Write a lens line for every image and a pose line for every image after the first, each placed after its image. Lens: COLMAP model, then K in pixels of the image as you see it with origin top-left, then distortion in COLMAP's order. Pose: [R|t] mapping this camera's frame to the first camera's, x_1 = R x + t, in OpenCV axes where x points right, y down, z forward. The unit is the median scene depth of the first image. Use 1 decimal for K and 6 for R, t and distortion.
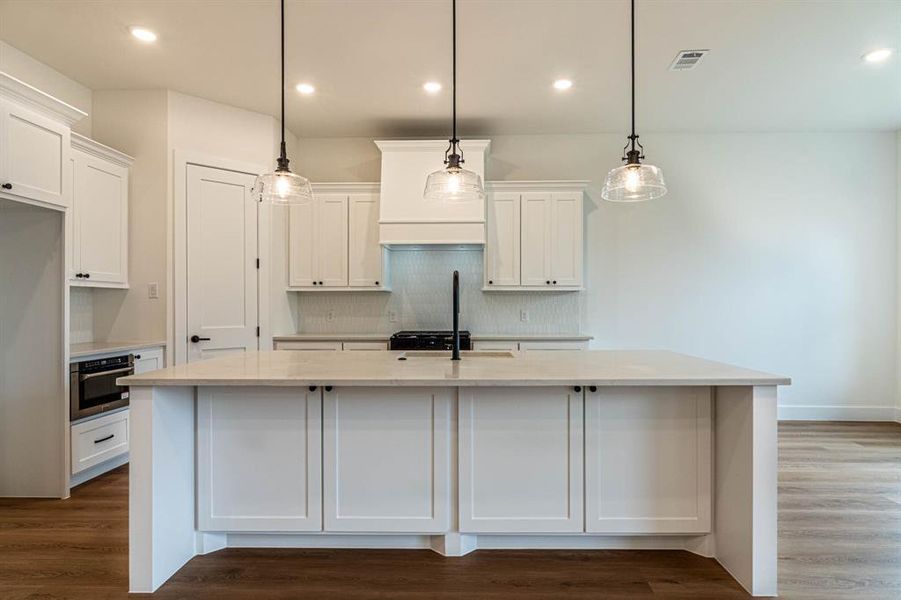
lens RADIAL K [[506.0, 0, 454.4], [0, 506.0, 311.0], [0, 0, 1]] dist [-0.001429, -0.000148]
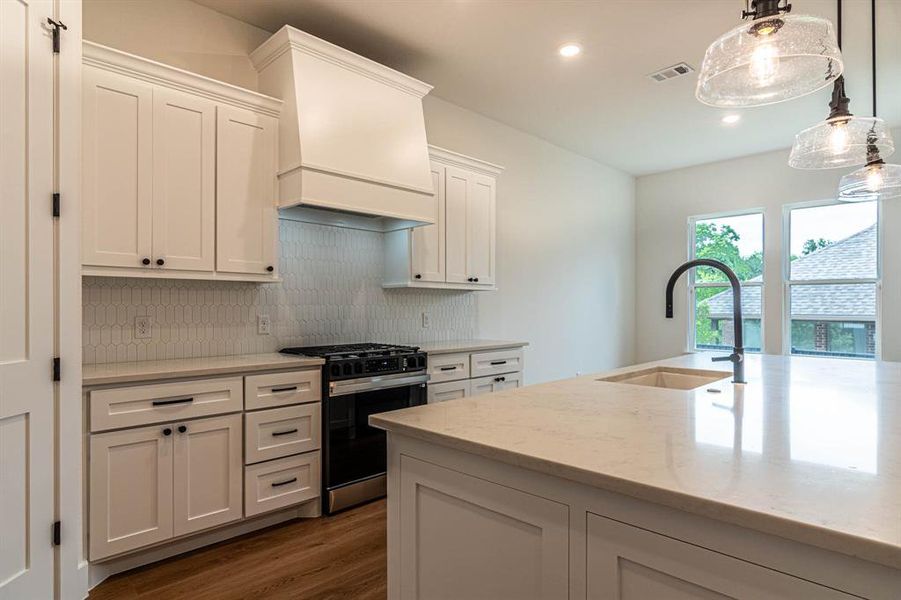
lens RADIAL K [[514.8, 0, 464.6], [0, 514.8, 306.2], [0, 0, 1]] dist [-0.003691, 0.004121]
pose [[0.667063, 0.003340, 0.744994, -0.514558], [0.007315, 0.999912, -0.011033, -0.004436], [-0.744965, 0.012810, 0.666980, 0.507116]]
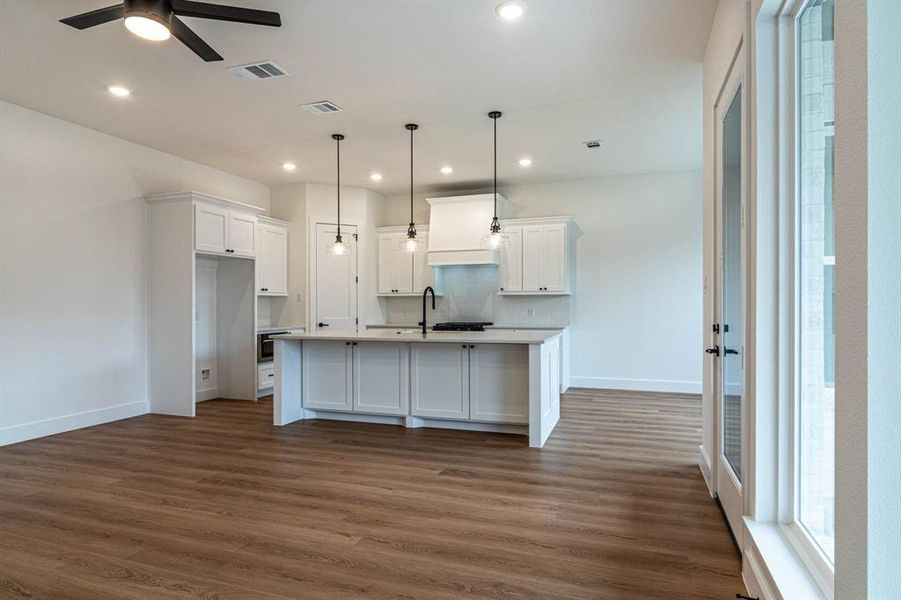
lens RADIAL K [[506.0, 0, 452.9], [0, 506.0, 311.1], [0, 0, 1]] dist [-0.001429, -0.000148]
pose [[0.951847, 0.001920, -0.306568, 0.441869], [-0.001934, 0.999998, 0.000258, 0.007582], [0.306568, 0.000348, 0.951849, -0.501625]]
